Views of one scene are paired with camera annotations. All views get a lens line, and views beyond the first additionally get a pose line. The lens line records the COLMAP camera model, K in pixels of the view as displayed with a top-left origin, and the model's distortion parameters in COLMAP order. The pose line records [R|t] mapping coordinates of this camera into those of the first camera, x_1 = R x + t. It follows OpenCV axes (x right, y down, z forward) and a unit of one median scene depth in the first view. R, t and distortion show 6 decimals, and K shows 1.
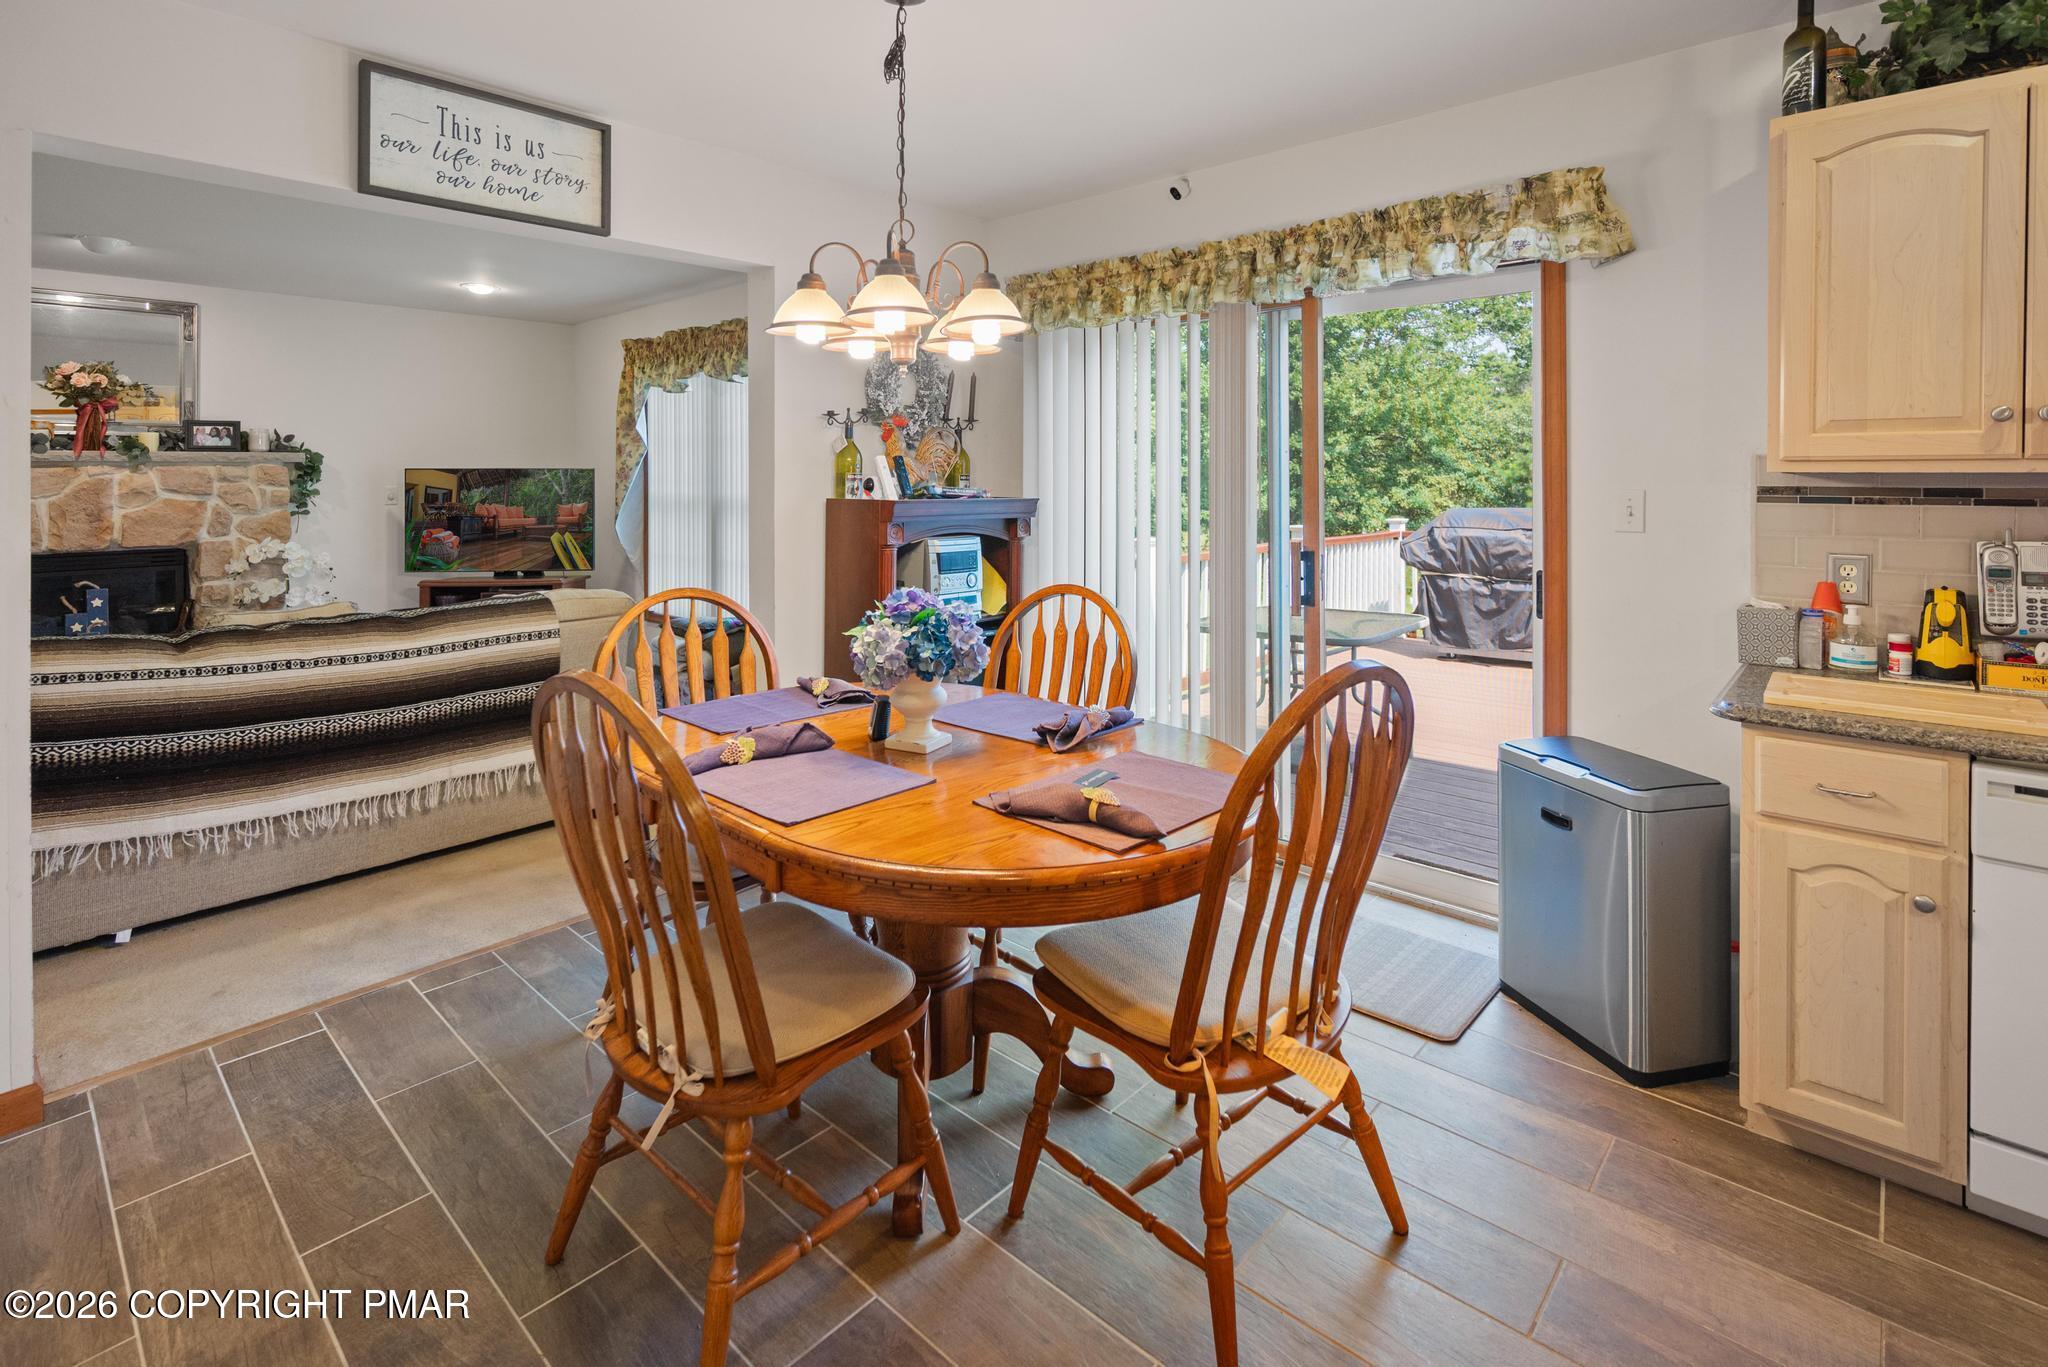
lens RADIAL K [[969.9, 0, 1022.2], [0, 969.9, 482.7], [0, 0, 1]] dist [-0.002210, 0.000260]
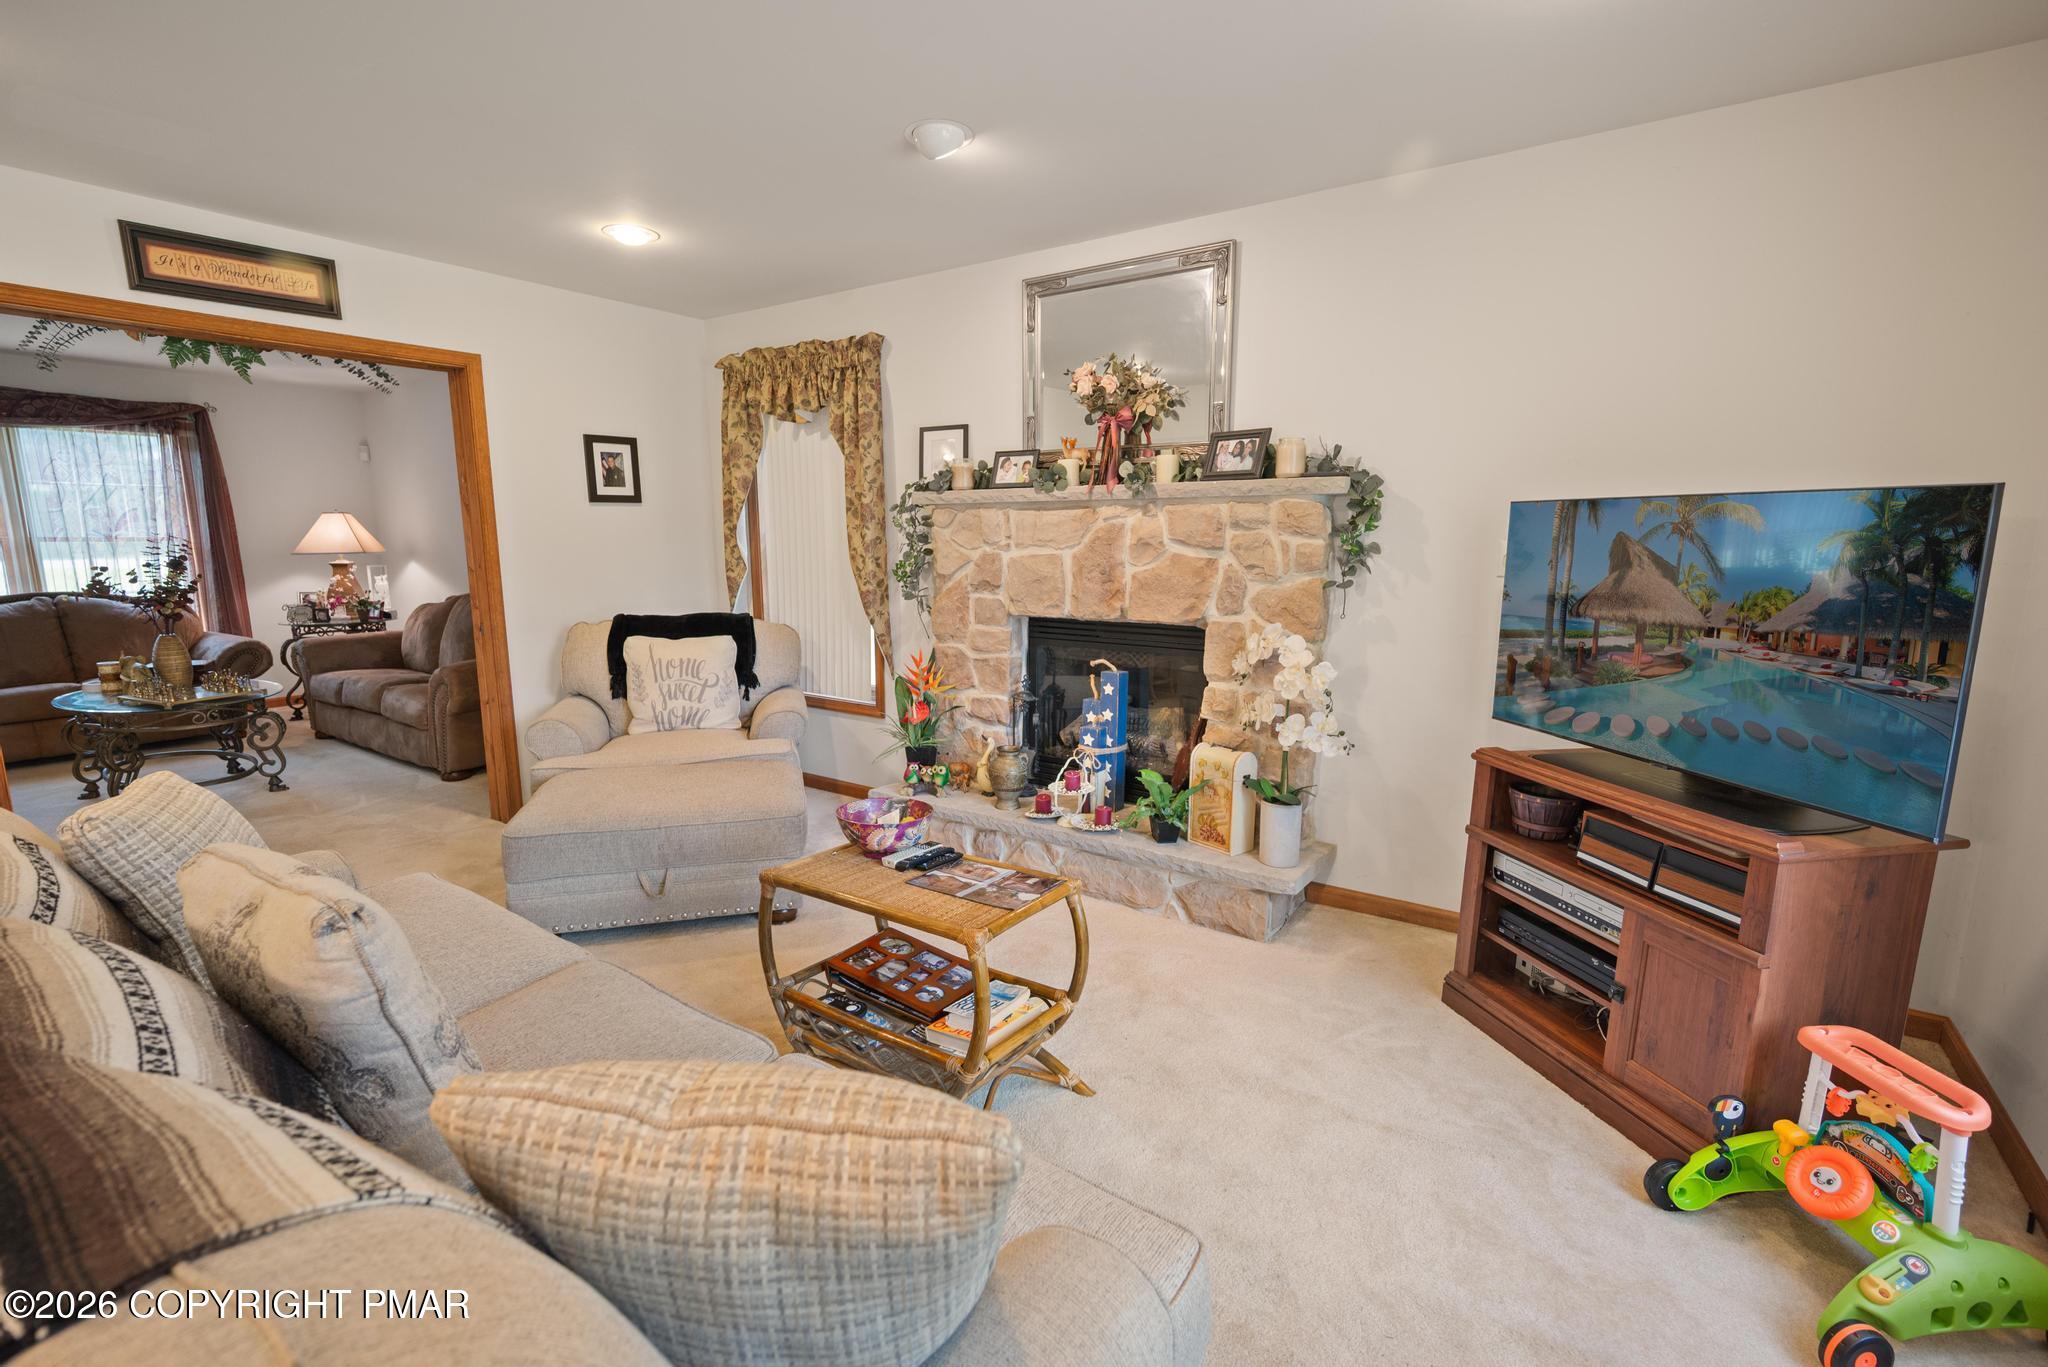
lens RADIAL K [[908.1, 0, 1020.7], [0, 908.1, 678.5], [0, 0, 1]] dist [-0.000103, -0.000591]
pose [[0.158374, 0.162144, -0.973975, -0.476928], [-0.006611, 0.986576, 0.163167, -0.000382], [0.987357, -0.019403, 0.157320, 1.424556]]
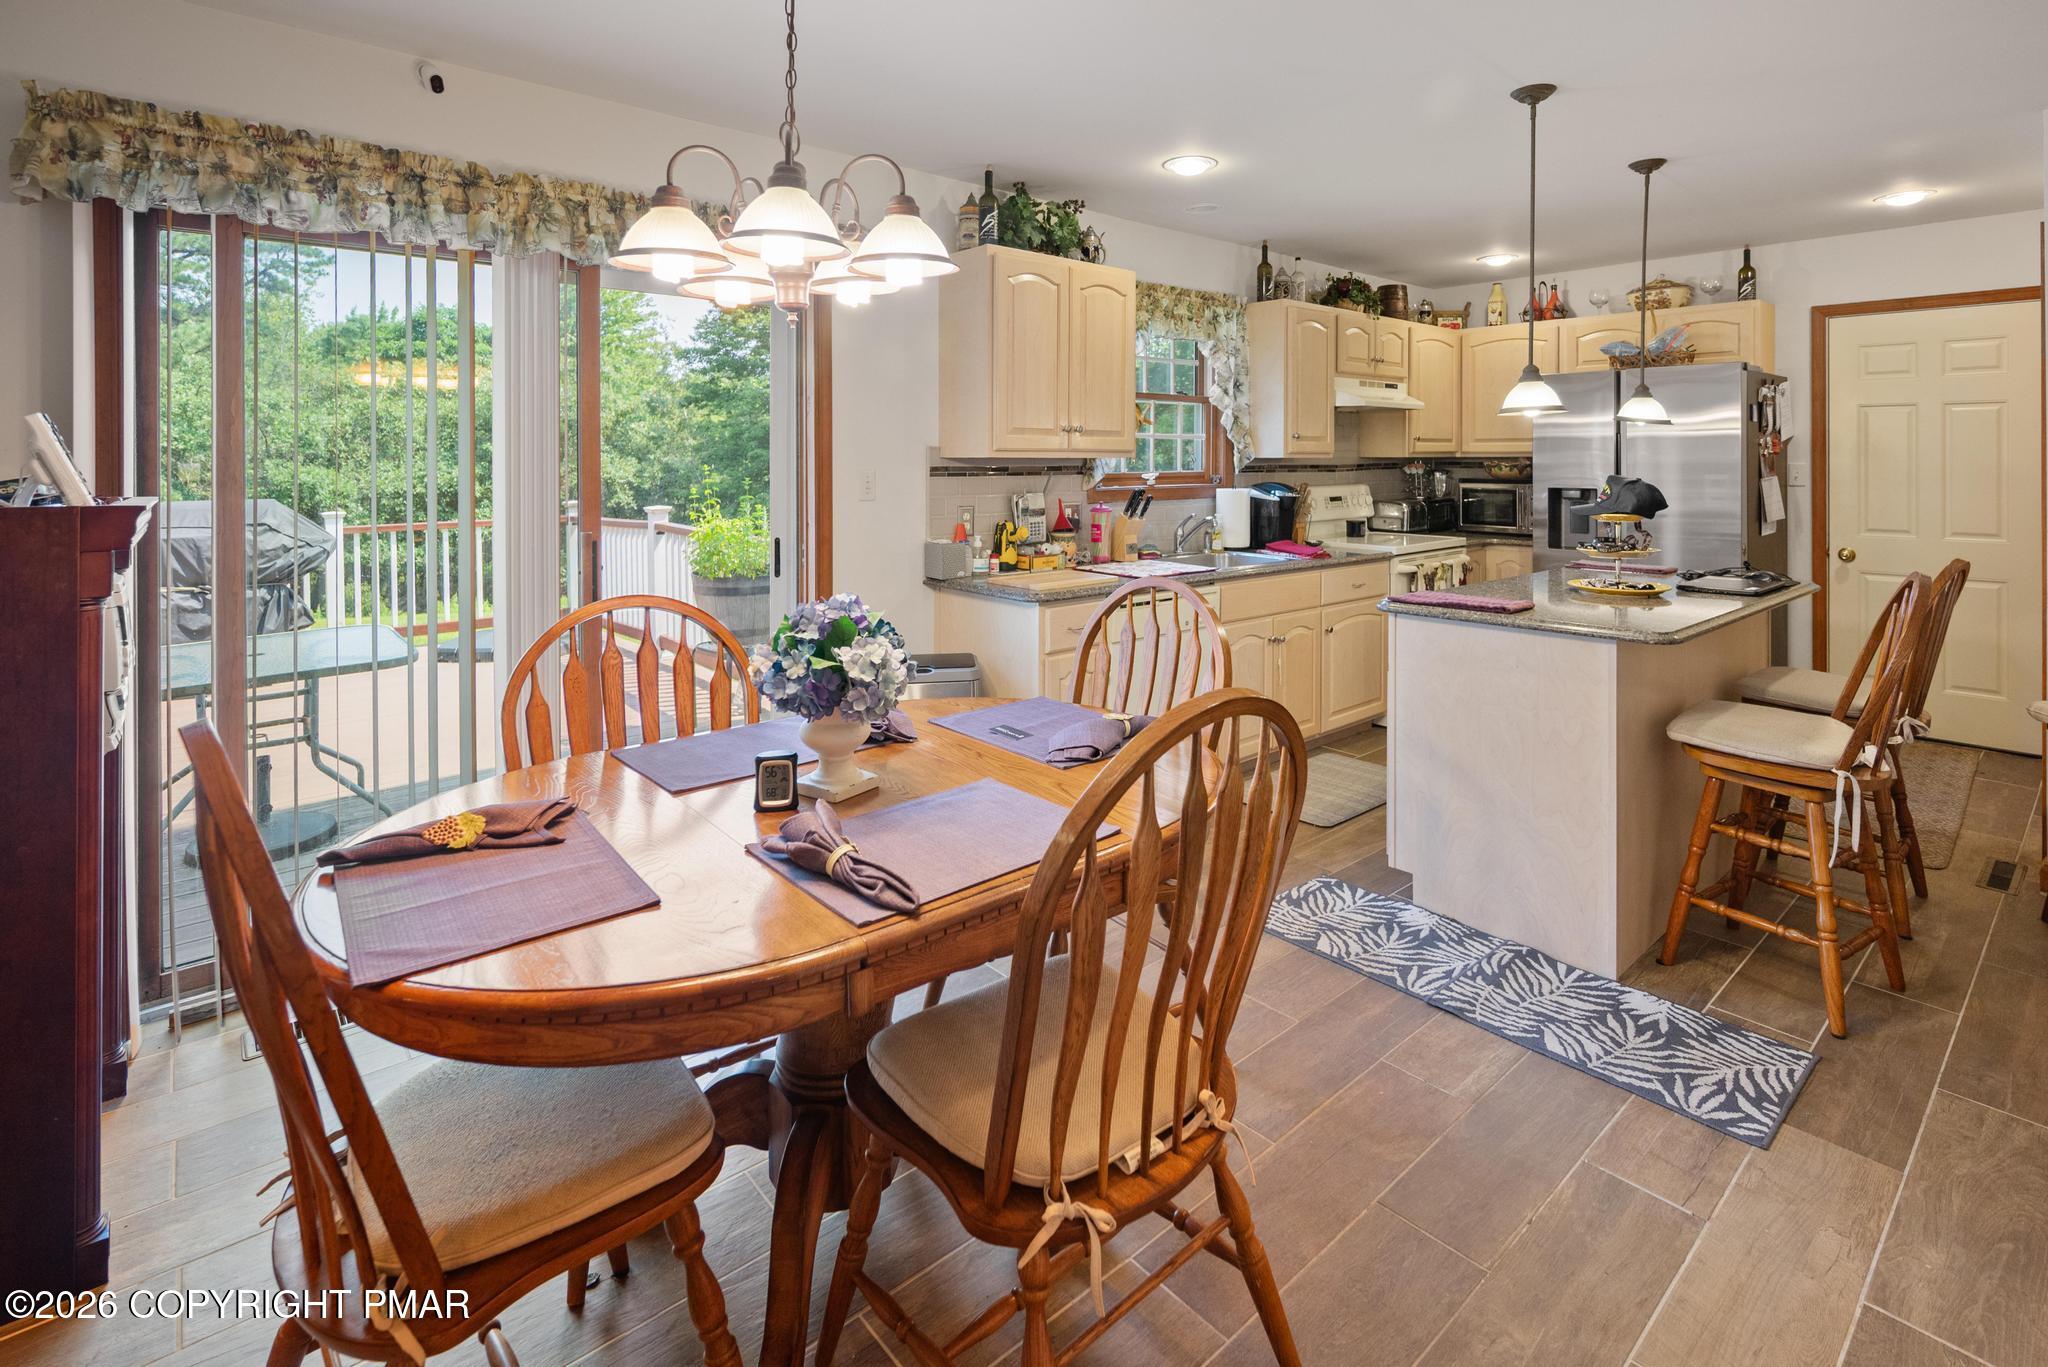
lens RADIAL K [[993.9, 0, 1031.1], [0, 993.9, 464.3], [0, 0, 1]] dist [-0.003211, 0.001247]
pose [[0.110495, -0.000721, 0.993876, -0.665167], [0.008278, 0.999966, -0.000195, 0.001635], [-0.993842, 0.008249, 0.110498, 0.545096]]
